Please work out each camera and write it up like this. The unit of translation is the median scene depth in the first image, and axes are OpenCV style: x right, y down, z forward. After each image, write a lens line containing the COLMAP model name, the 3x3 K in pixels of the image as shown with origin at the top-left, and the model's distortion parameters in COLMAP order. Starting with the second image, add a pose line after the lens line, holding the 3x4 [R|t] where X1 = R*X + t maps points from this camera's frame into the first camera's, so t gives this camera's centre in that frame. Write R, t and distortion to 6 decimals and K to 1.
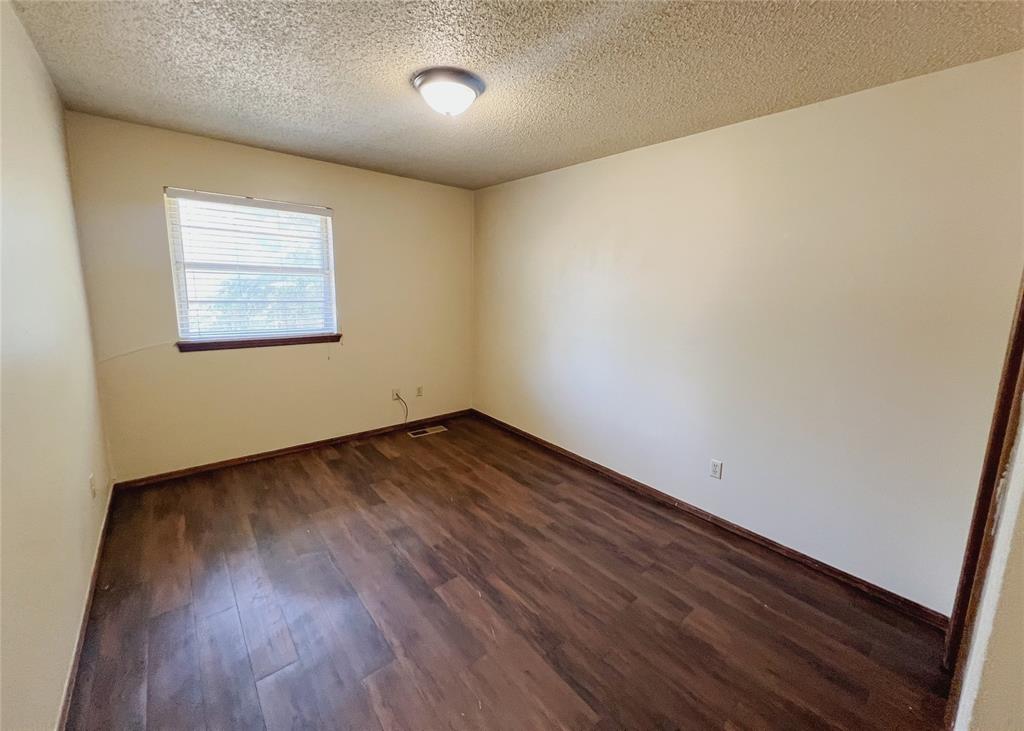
lens RADIAL K [[409.9, 0, 508.6], [0, 409.9, 343.9], [0, 0, 1]] dist [-0.000896, 0.000013]
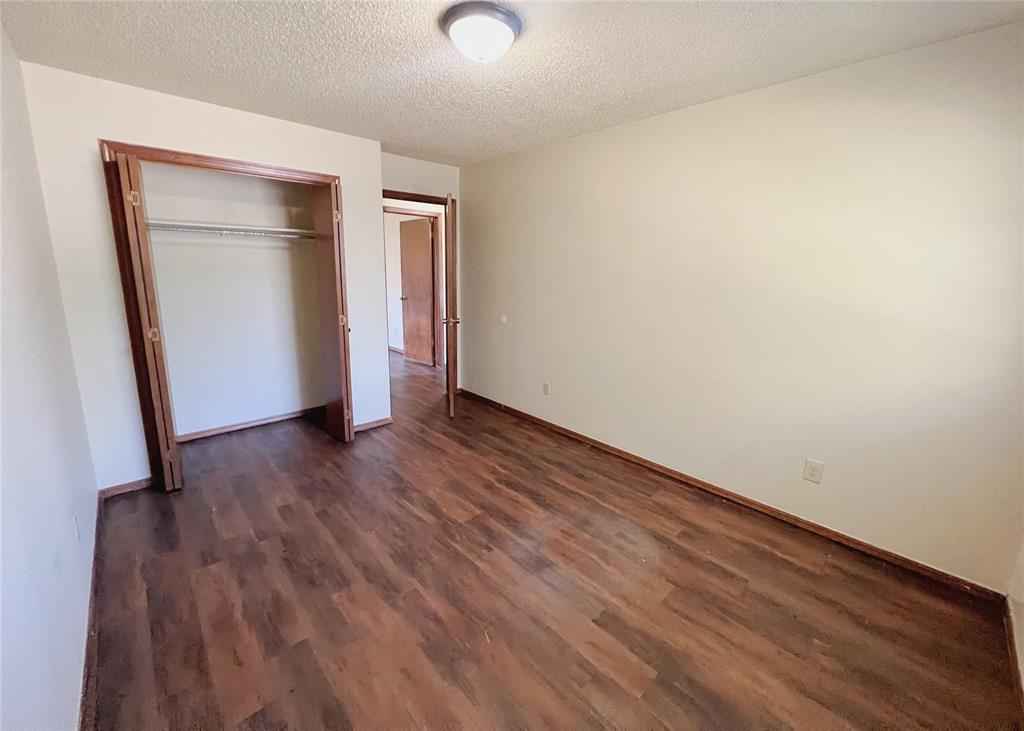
lens RADIAL K [[409.9, 0, 508.6], [0, 409.9, 343.9], [0, 0, 1]] dist [-0.000896, 0.000013]
pose [[-0.997537, -0.035048, -0.060758, -0.137061], [-0.053439, 0.940821, 0.334664, -0.235748], [0.045433, 0.337086, -0.940377, 1.612931]]
